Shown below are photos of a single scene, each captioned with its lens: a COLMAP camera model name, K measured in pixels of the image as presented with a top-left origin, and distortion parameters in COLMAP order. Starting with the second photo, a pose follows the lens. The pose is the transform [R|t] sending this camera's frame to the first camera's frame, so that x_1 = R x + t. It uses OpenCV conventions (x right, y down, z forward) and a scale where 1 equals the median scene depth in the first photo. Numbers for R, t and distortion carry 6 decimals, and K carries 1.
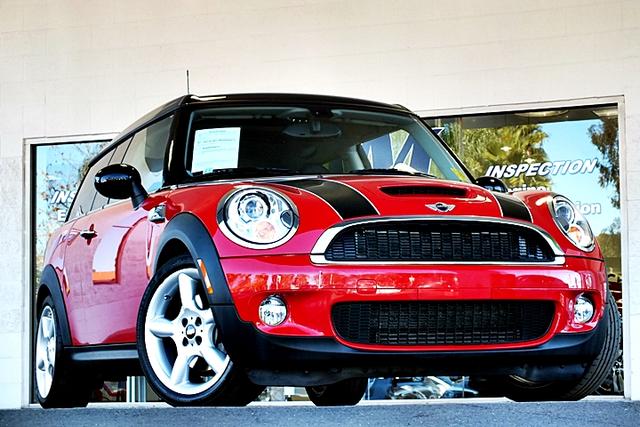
lens RADIAL K [[1565.7, 0, 320.1], [0, 1565.7, 214.0], [0, 0, 1]] dist [-0.069844, 0.000000]
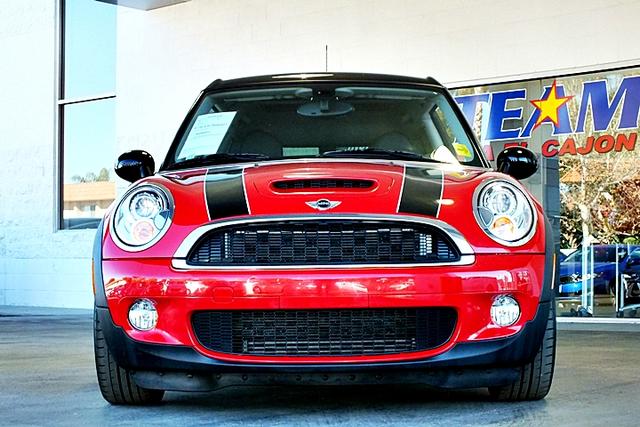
lens RADIAL K [[1155.1, 0, 319.8], [0, 1155.1, 212.9], [0, 0, 1]] dist [-0.213035, 0.000000]
pose [[0.935489, -0.003781, -0.353336, 0.312316], [0.029145, 0.997361, 0.066492, -0.044102], [0.352152, -0.072500, 0.933131, 0.363972]]
